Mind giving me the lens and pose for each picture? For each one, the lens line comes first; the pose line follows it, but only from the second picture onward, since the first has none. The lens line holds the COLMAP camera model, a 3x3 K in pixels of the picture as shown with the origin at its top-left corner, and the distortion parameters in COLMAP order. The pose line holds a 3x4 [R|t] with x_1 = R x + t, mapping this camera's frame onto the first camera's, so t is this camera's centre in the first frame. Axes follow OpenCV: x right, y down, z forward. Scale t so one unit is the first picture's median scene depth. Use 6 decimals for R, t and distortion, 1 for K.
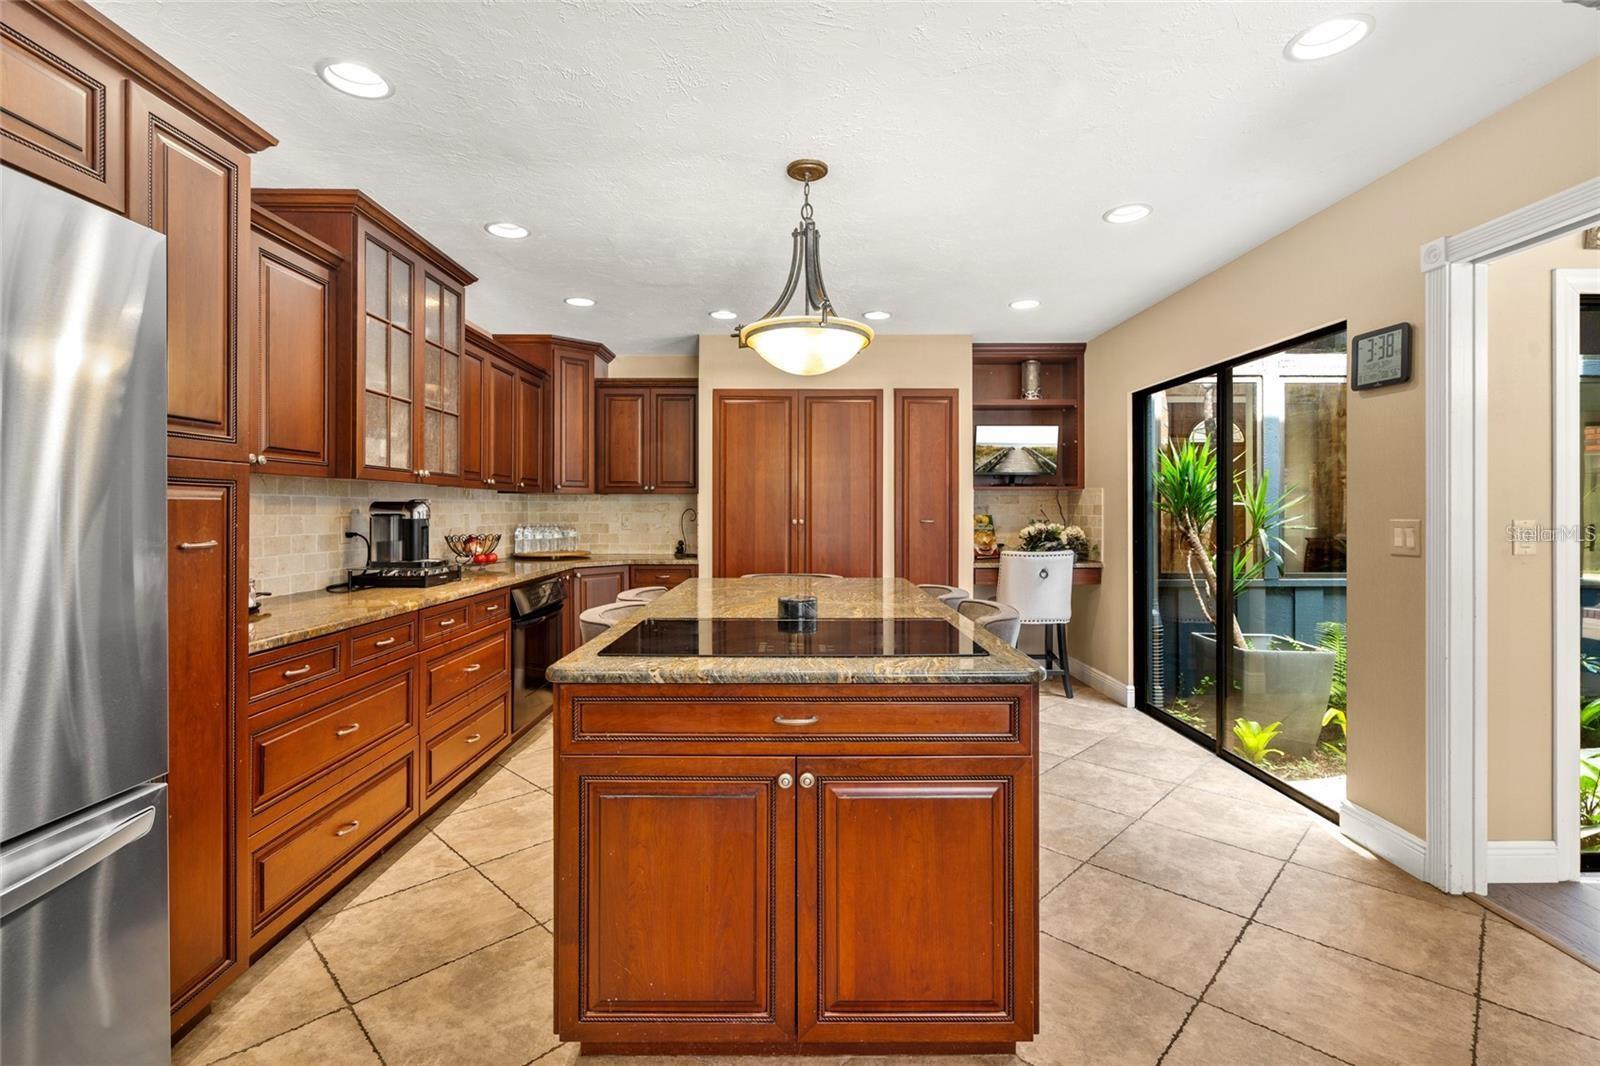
lens RADIAL K [[729.7, 0, 783.9], [0, 729.7, 511.5], [0, 0, 1]] dist [-0.004006, 0.002098]
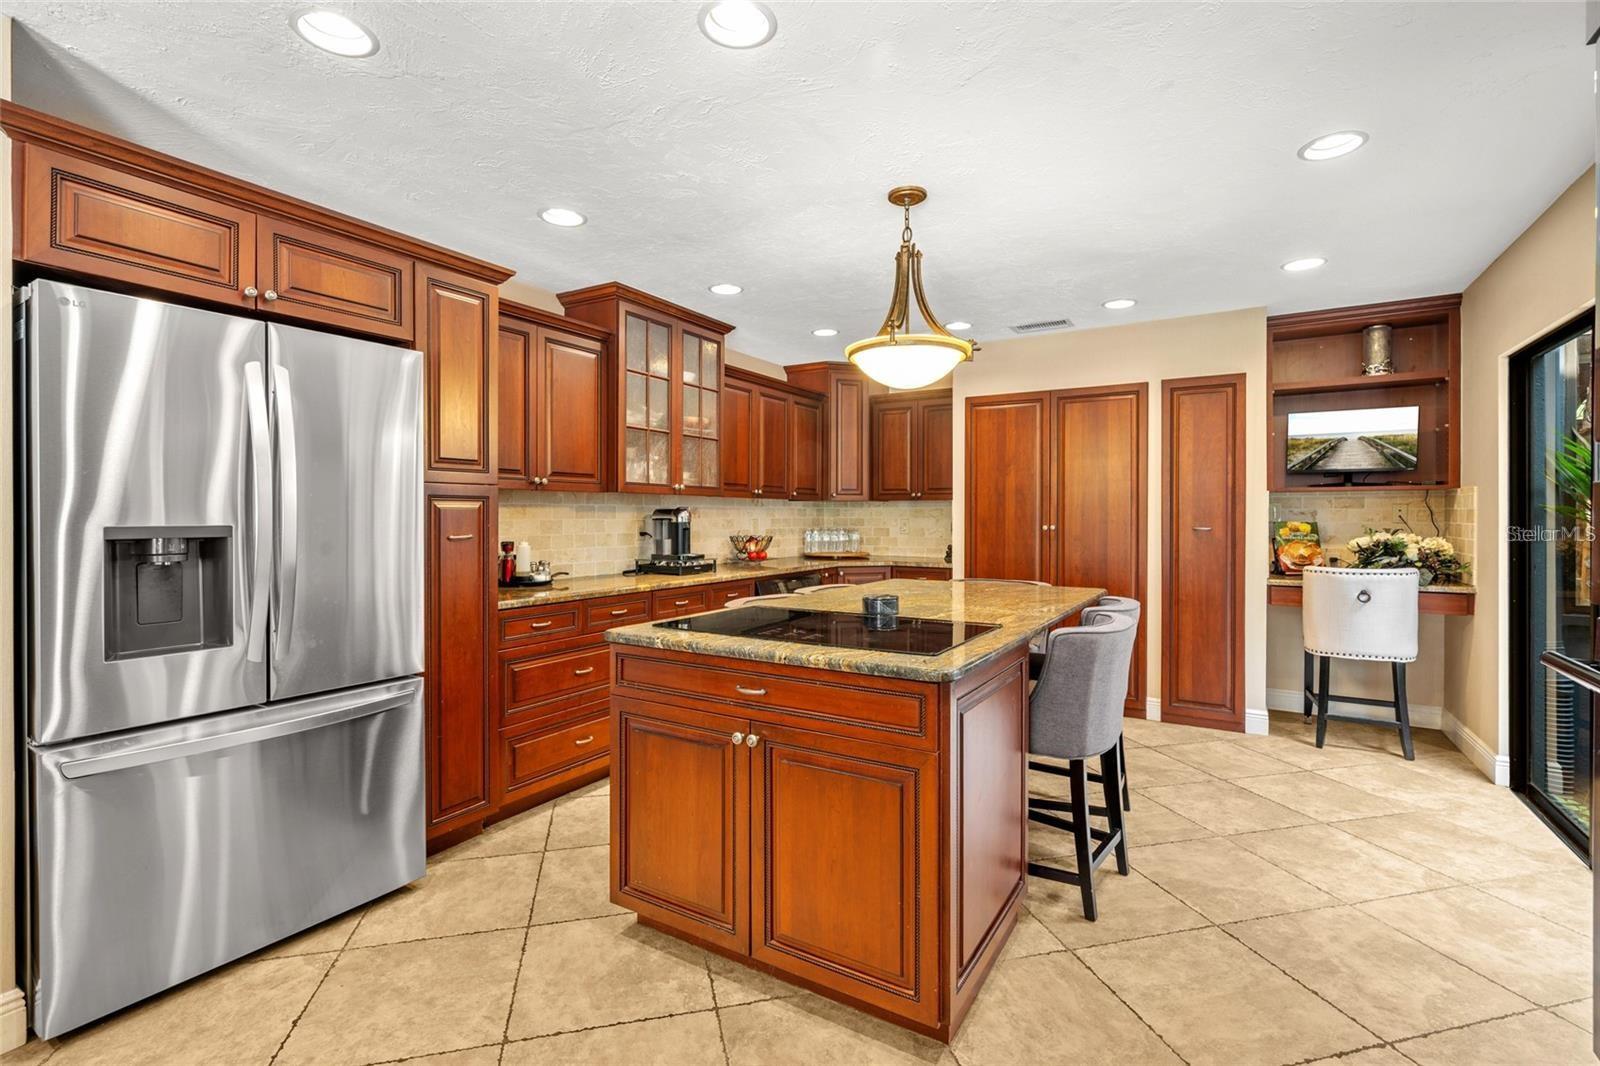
lens RADIAL K [[729.7, 0, 798.2], [0, 729.7, 520.4], [0, 0, 1]] dist [-0.004006, 0.002098]
pose [[0.851940, 0.004294, -0.523621, 0.316111], [-0.001929, 0.999985, 0.005062, -0.000156], [0.523635, -0.003302, 0.851936, 0.007535]]
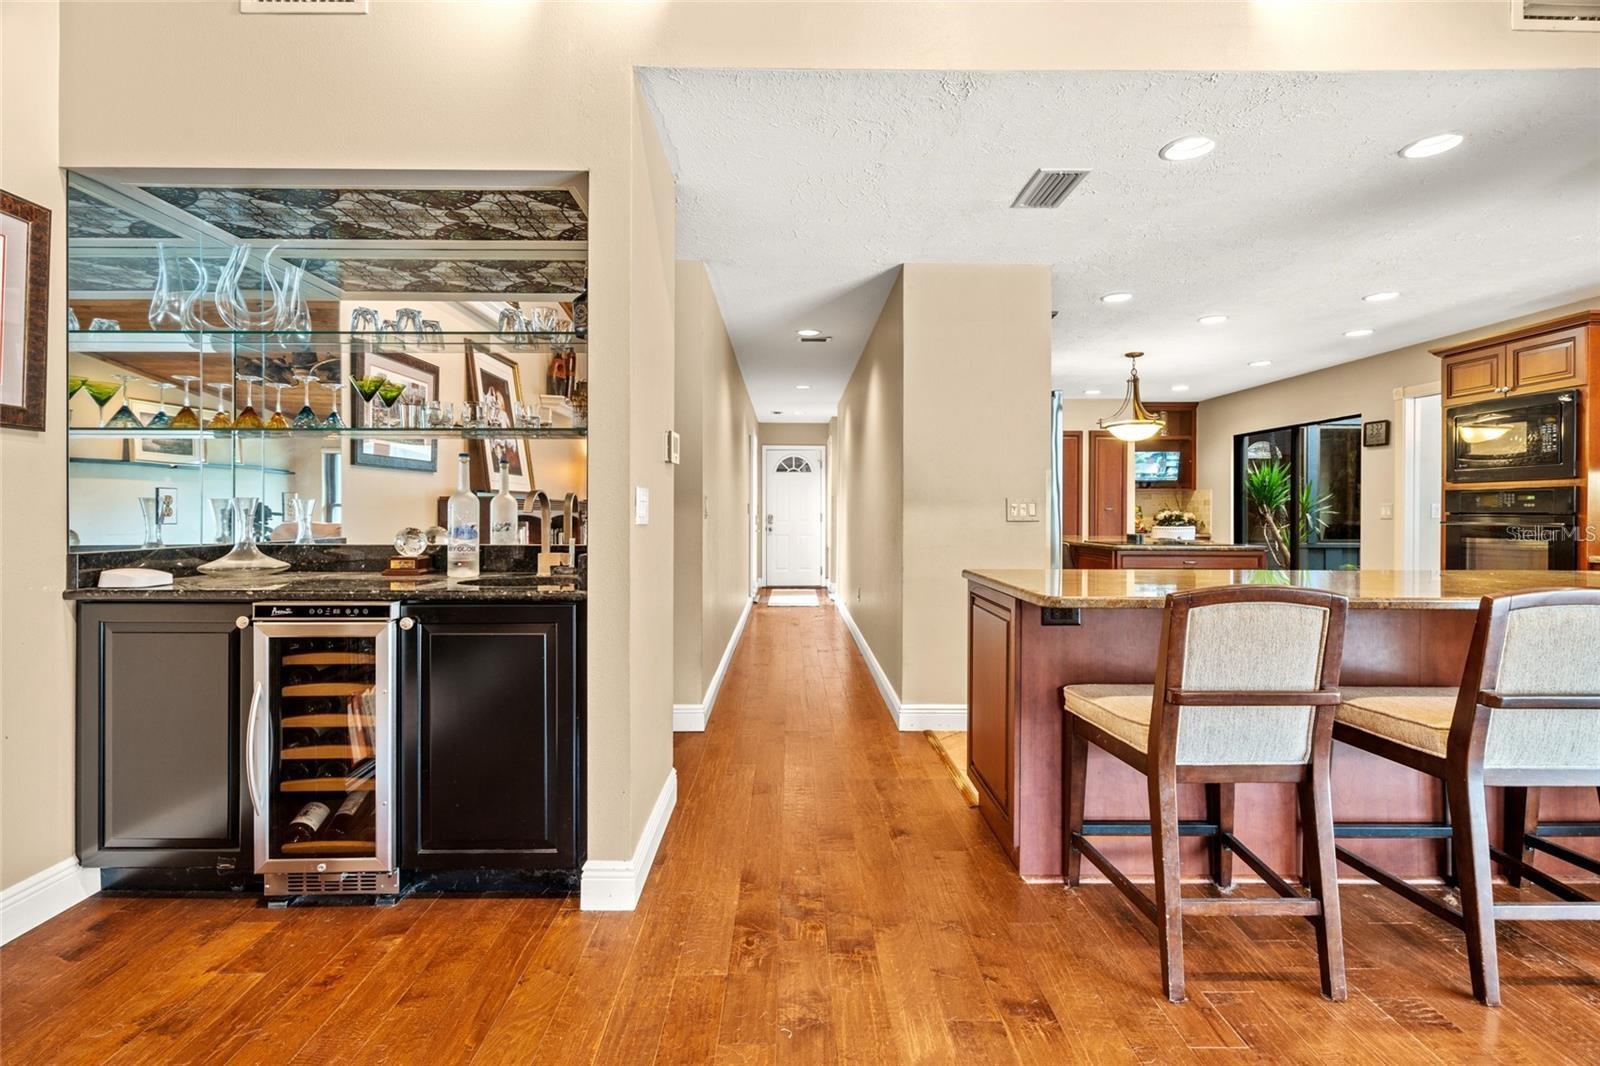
lens RADIAL K [[729.7, 0, 785.8], [0, 729.7, 515.3], [0, 0, 1]] dist [-0.004006, 0.002098]
pose [[0.999978, 0.000074, 0.006666, -0.771174], [-0.000110, 0.999986, 0.005359, 0.025793], [-0.006665, -0.005360, 0.999963, -0.937467]]
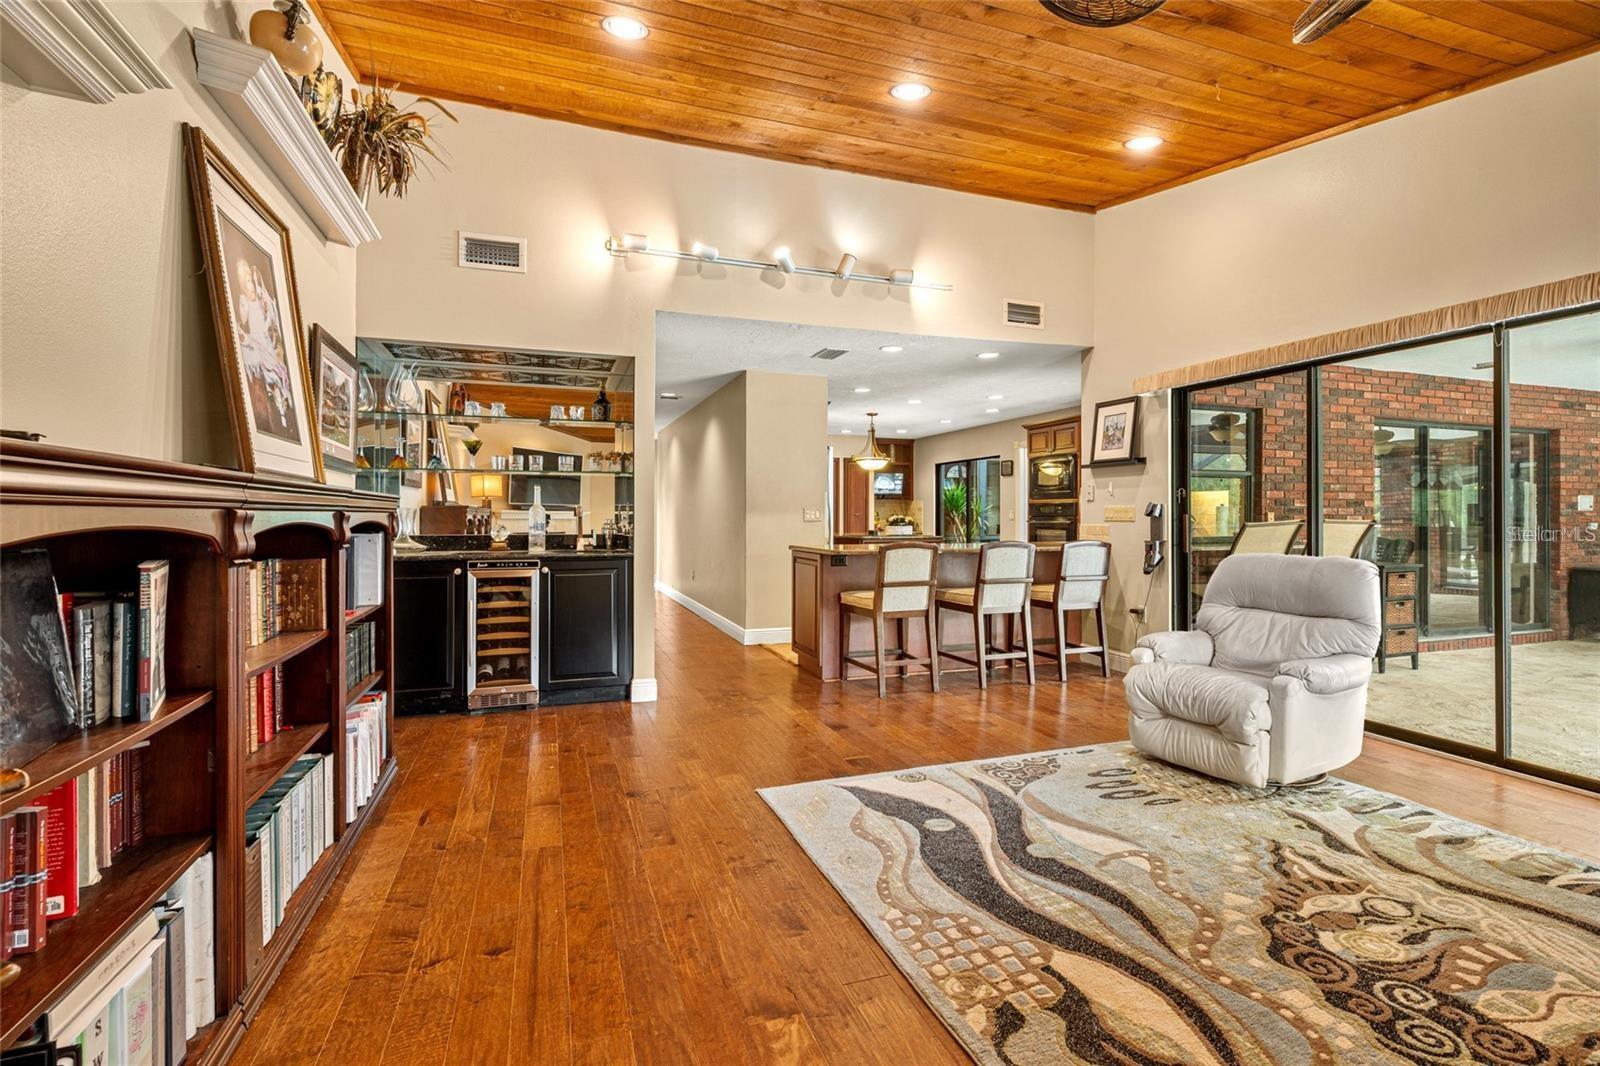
lens RADIAL K [[729.7, 0, 794.5], [0, 729.7, 522.7], [0, 0, 1]] dist [-0.004006, 0.002098]
pose [[0.943269, -0.004990, 0.331992, -1.075056], [0.002308, 0.999961, 0.008474, 0.028098], [-0.332022, -0.007227, 0.943244, -1.604369]]
